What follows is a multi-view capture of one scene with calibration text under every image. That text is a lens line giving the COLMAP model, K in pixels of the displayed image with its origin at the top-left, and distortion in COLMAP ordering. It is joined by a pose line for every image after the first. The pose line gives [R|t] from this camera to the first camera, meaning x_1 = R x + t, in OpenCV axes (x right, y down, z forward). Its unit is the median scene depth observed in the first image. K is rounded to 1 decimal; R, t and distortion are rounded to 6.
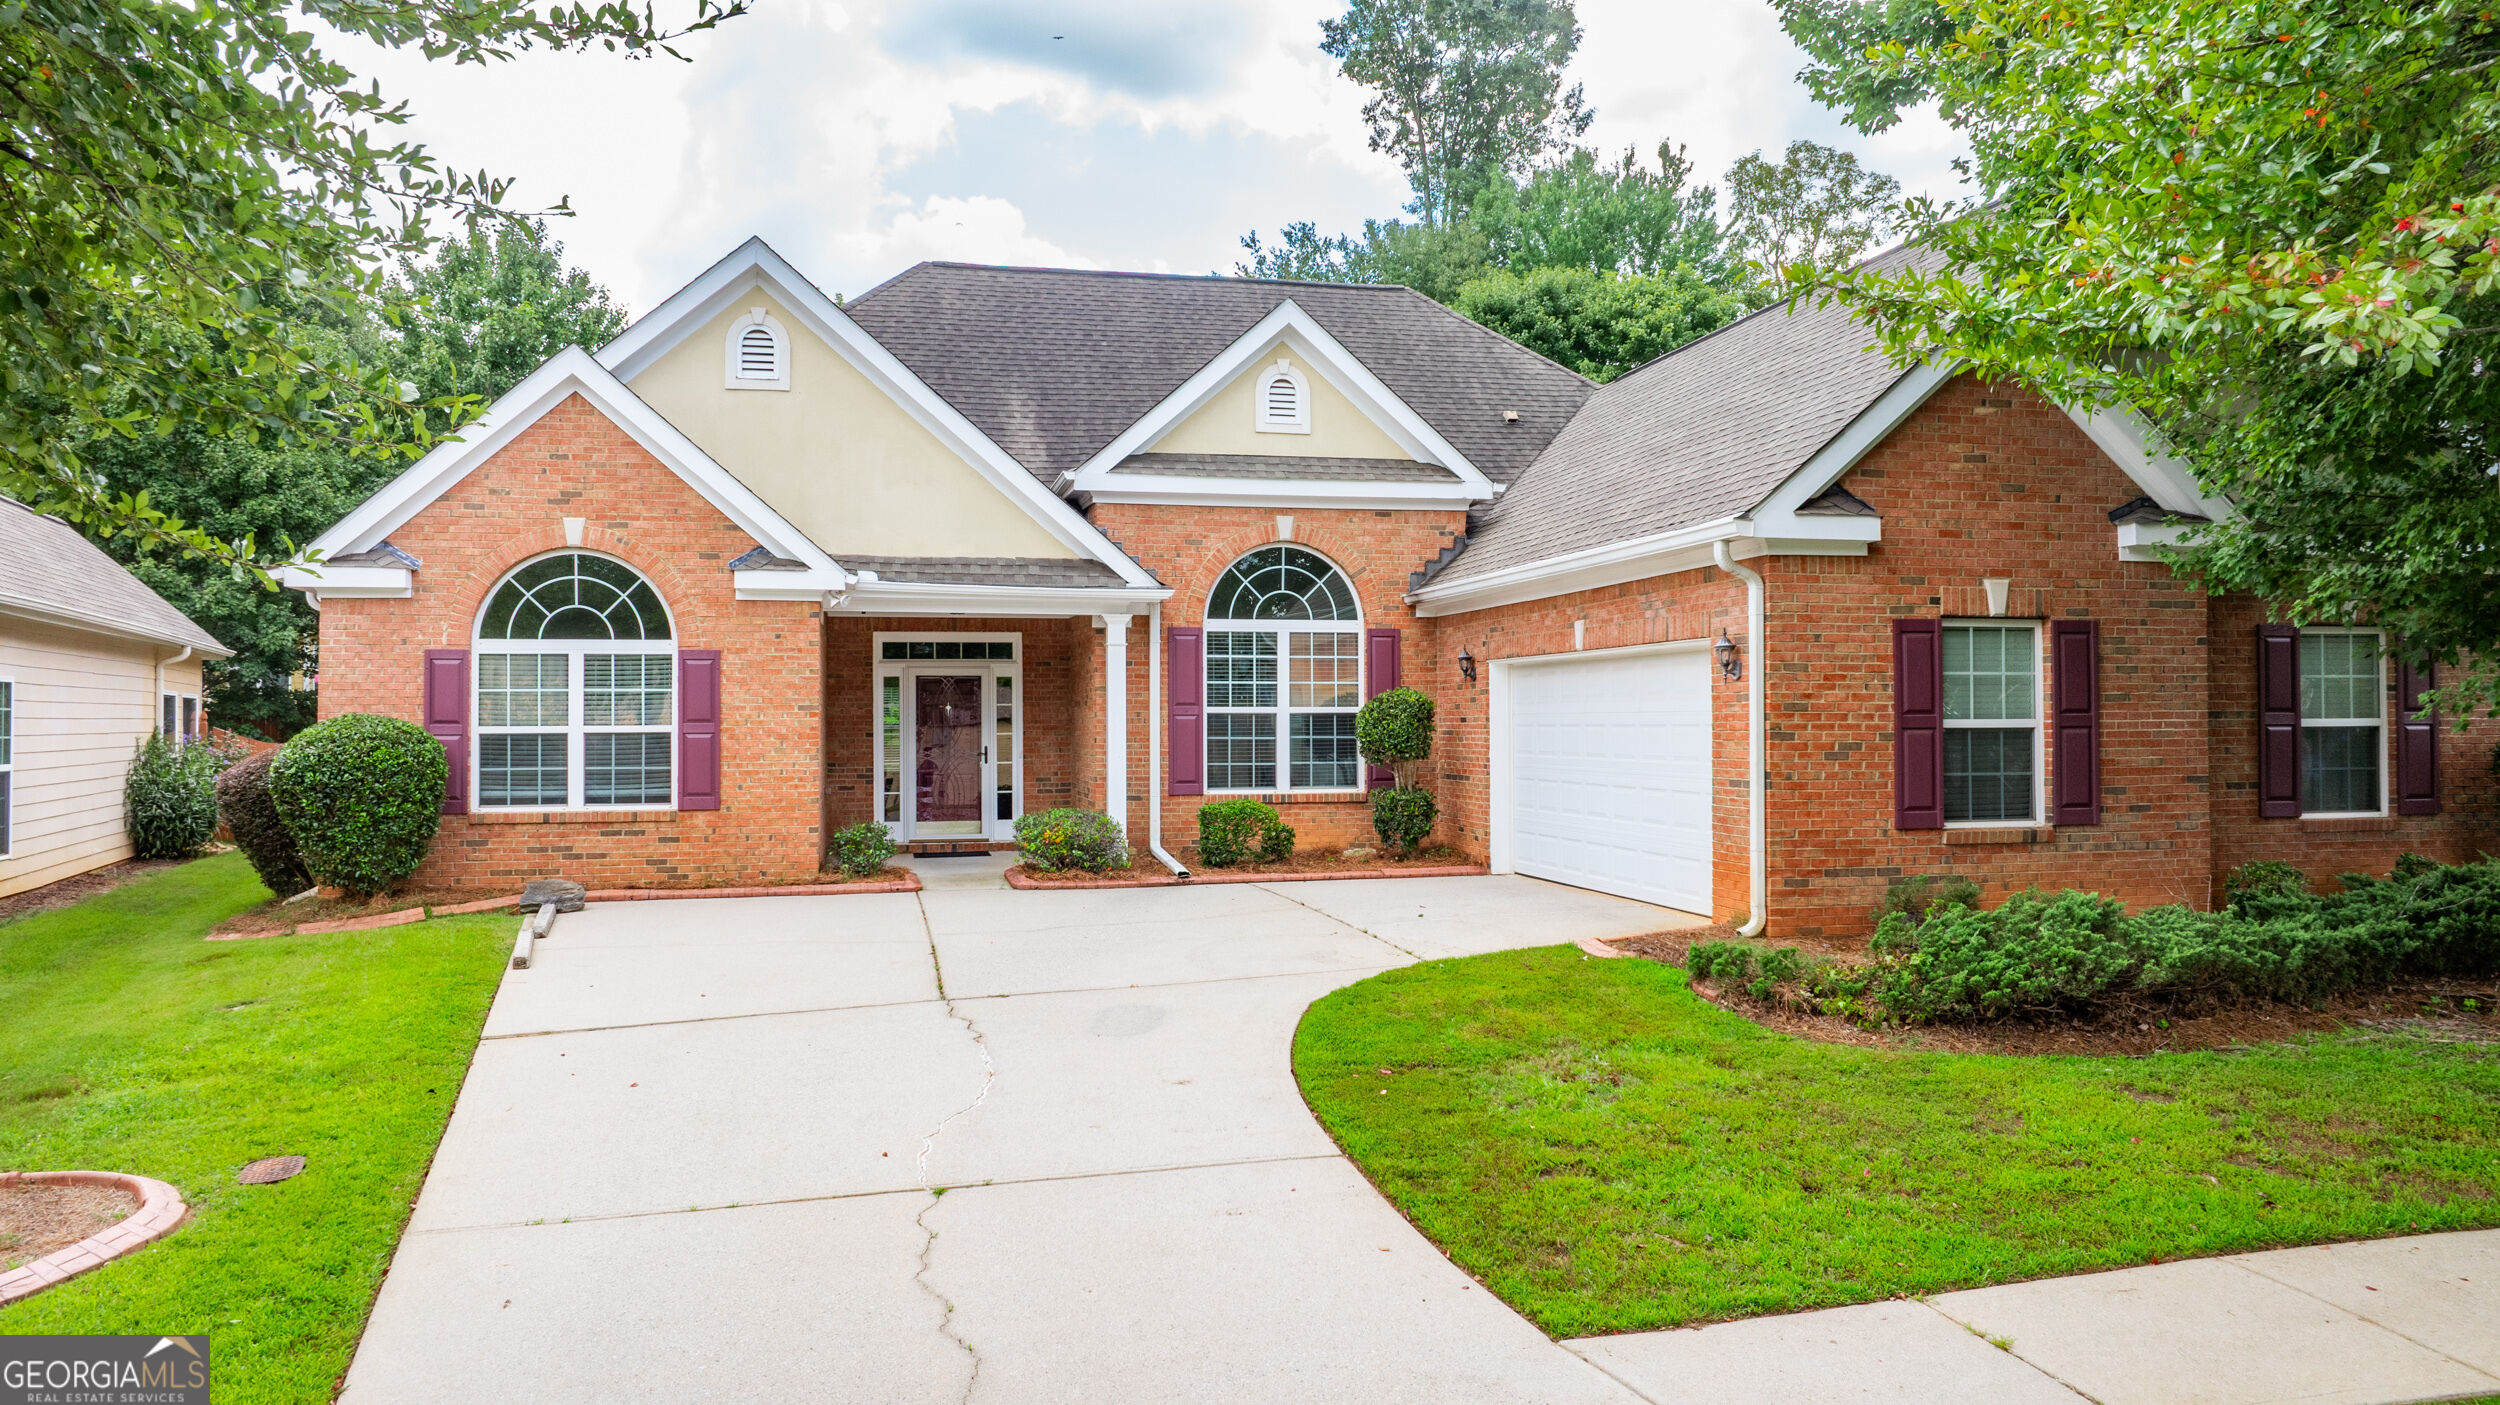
lens RADIAL K [[1782.2, 0, 1250.0], [0, 1782.2, 702.5], [0, 0, 1]] dist [-0.009826, -0.002931]
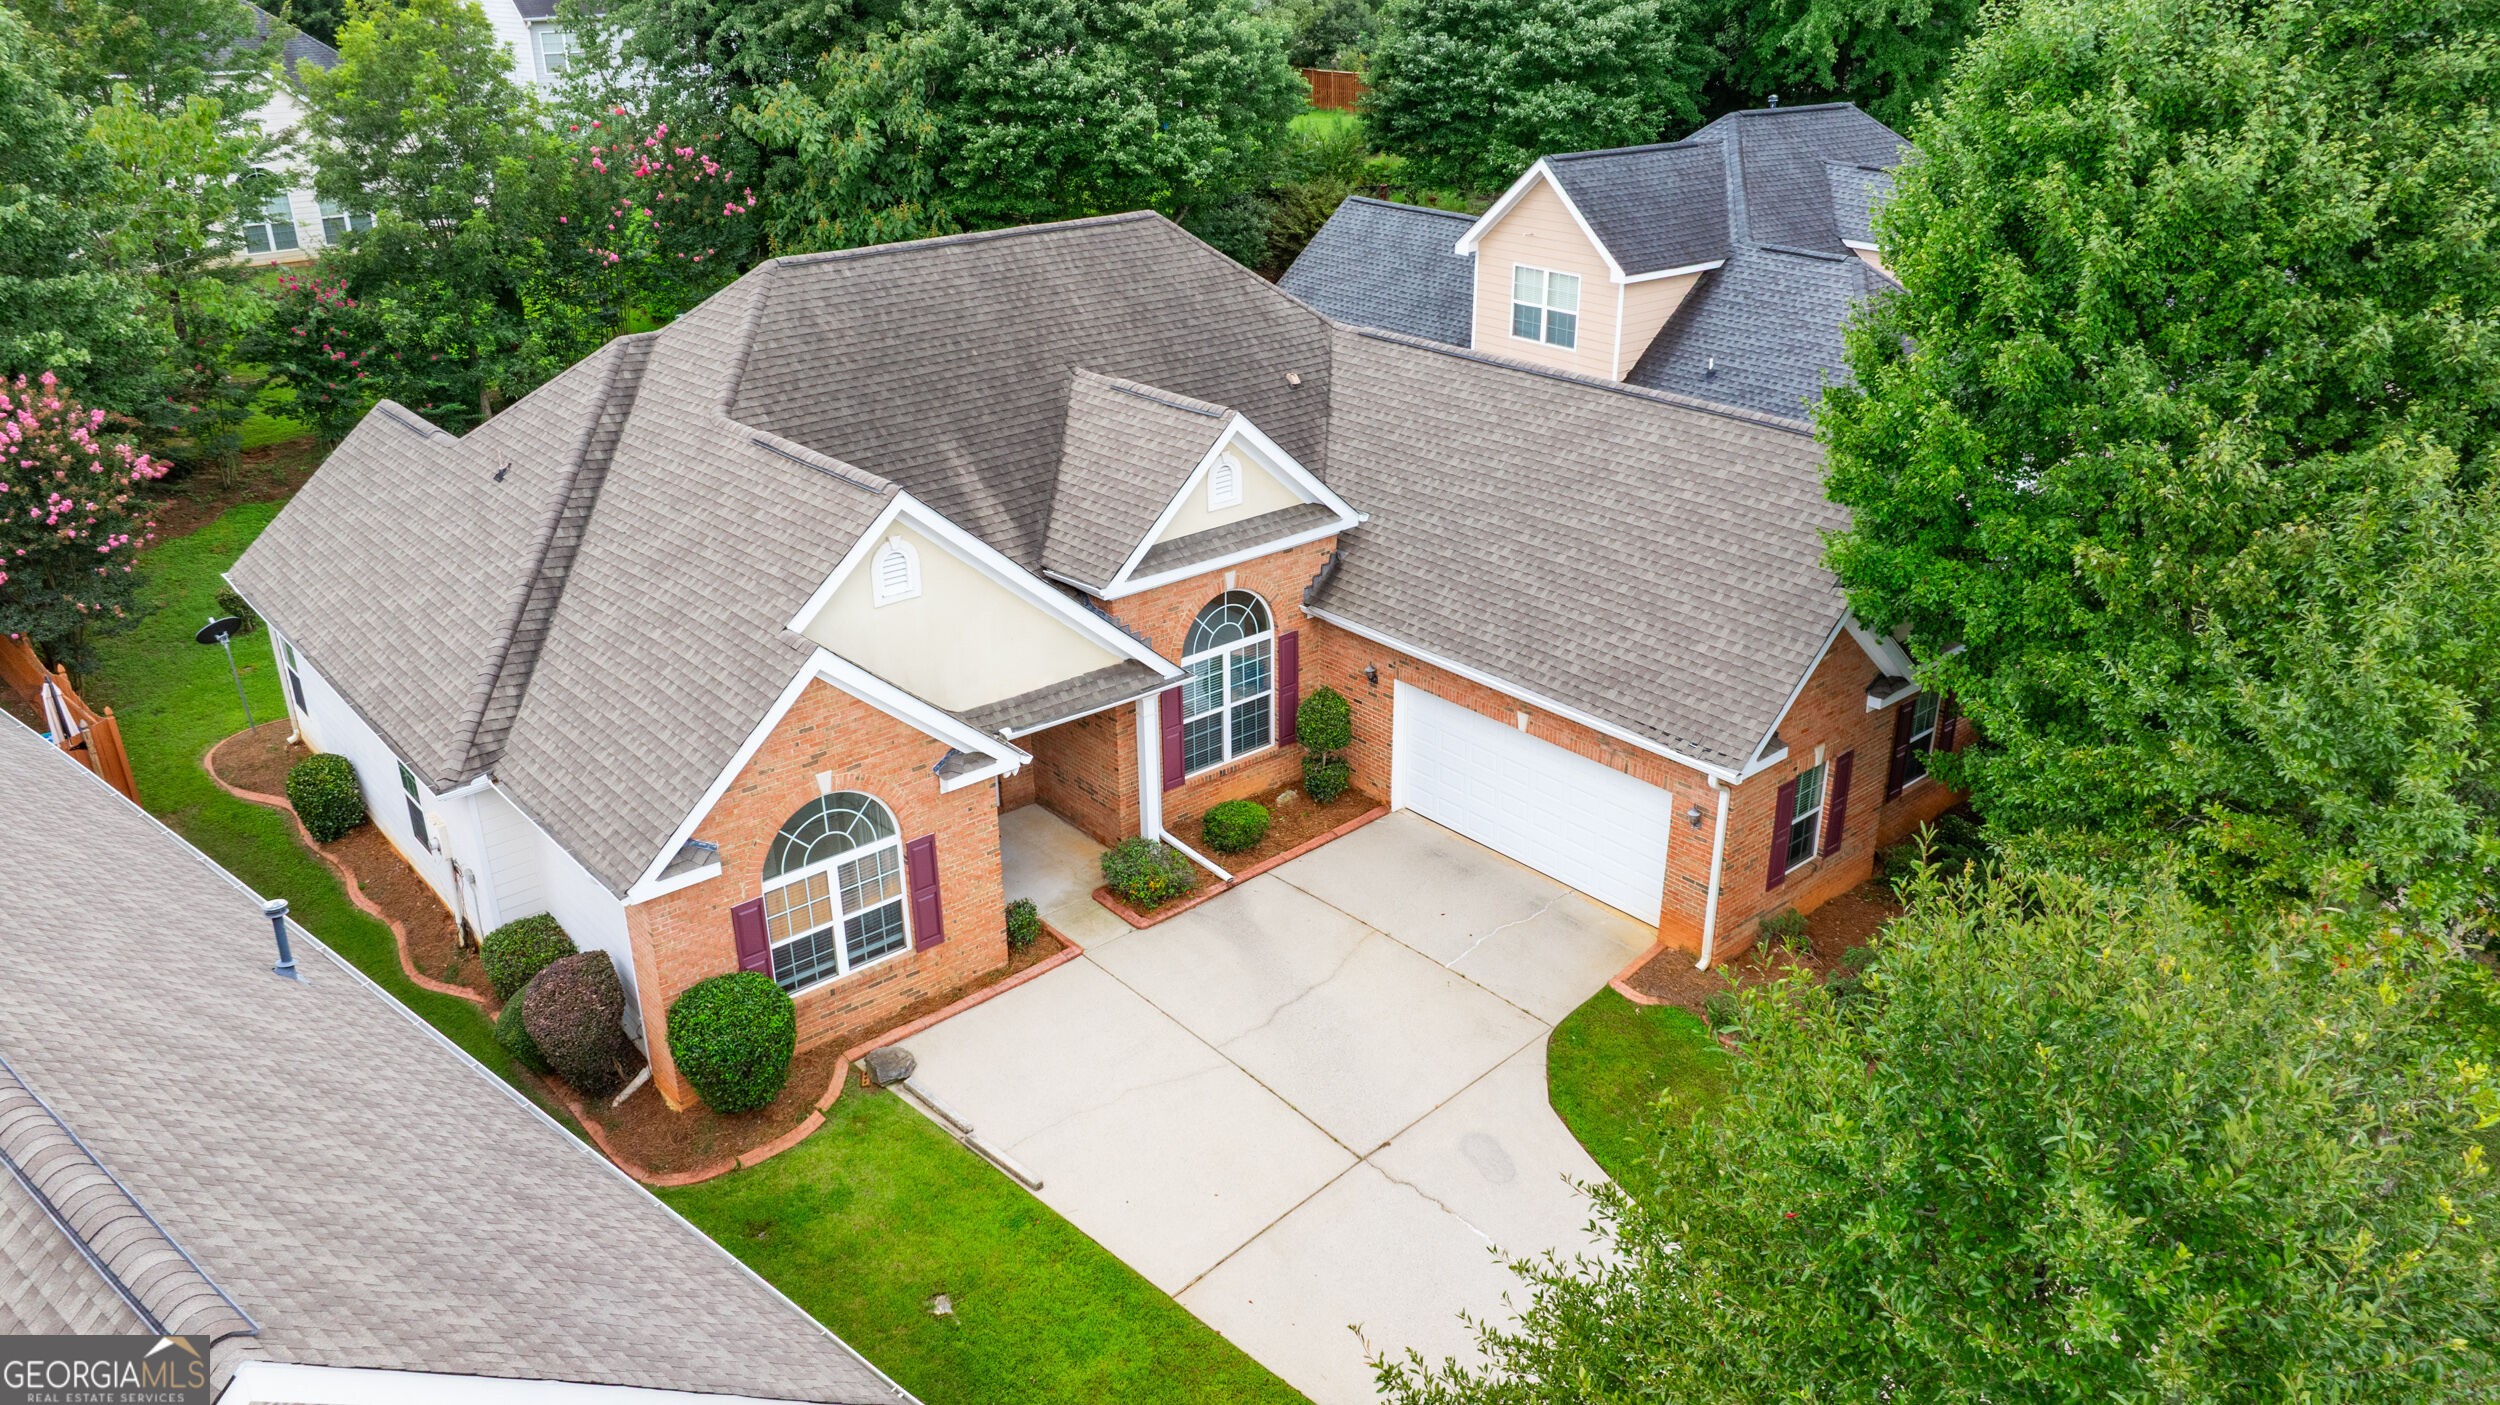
lens RADIAL K [[1782.2, 0, 1250.0], [0, 1782.2, 702.5], [0, 0, 1]] dist [-0.009826, -0.002931]
pose [[0.878359, -0.197994, 0.435067, -0.632128], [-0.000813, 0.909560, 0.415573, -0.639958], [-0.478001, -0.365376, 0.798759, -0.085692]]
